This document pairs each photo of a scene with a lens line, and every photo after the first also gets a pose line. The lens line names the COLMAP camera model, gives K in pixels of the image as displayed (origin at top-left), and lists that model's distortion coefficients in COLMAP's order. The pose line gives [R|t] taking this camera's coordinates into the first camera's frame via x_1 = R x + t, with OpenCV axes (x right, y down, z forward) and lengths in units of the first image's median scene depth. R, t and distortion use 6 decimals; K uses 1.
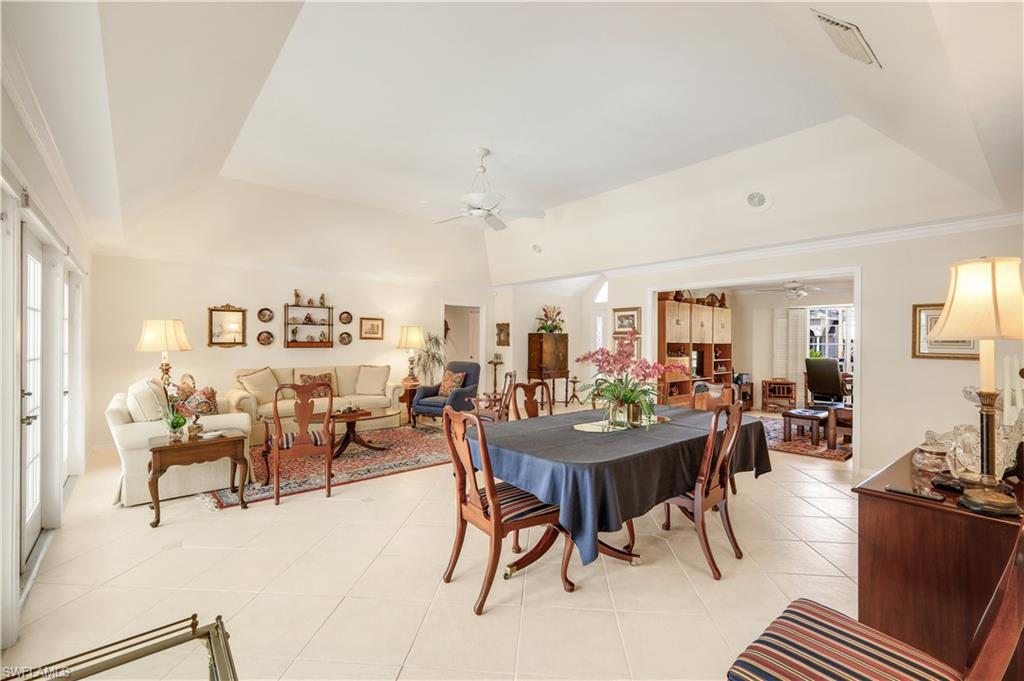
lens RADIAL K [[450.7, 0, 509.9], [0, 450.7, 340.2], [0, 0, 1]] dist [0.002906, 0.000817]
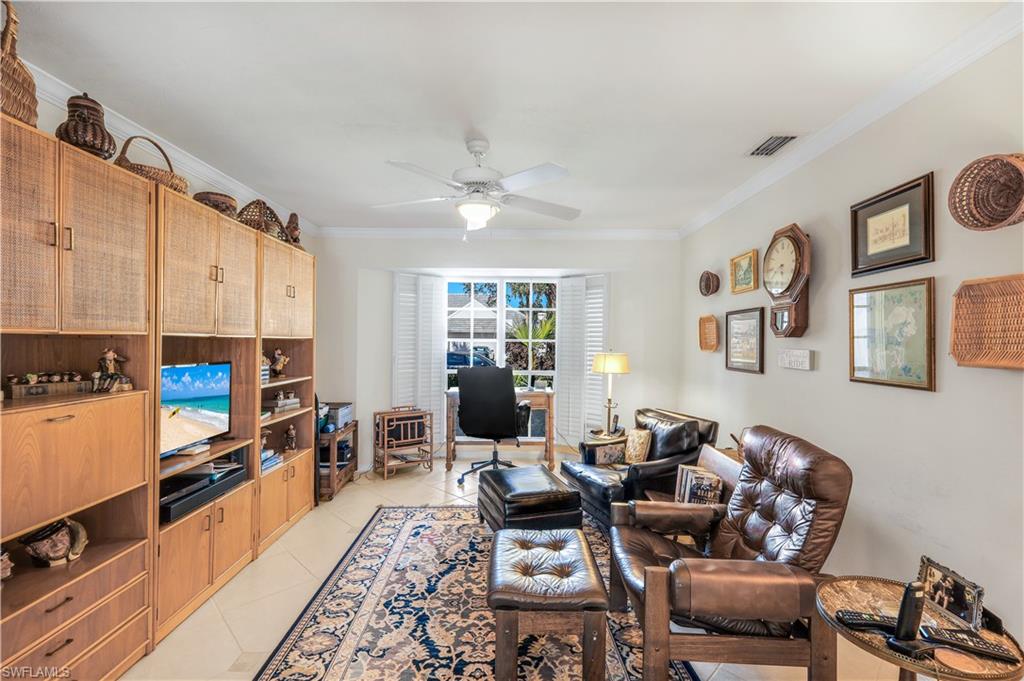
lens RADIAL K [[450.7, 0, 509.9], [0, 450.7, 340.2], [0, 0, 1]] dist [0.002906, 0.000817]
pose [[0.654590, 0.002416, 0.755980, 0.291137], [-0.007200, 0.999969, 0.003038, 0.006484], [-0.755950, -0.007432, 0.654587, 0.582270]]
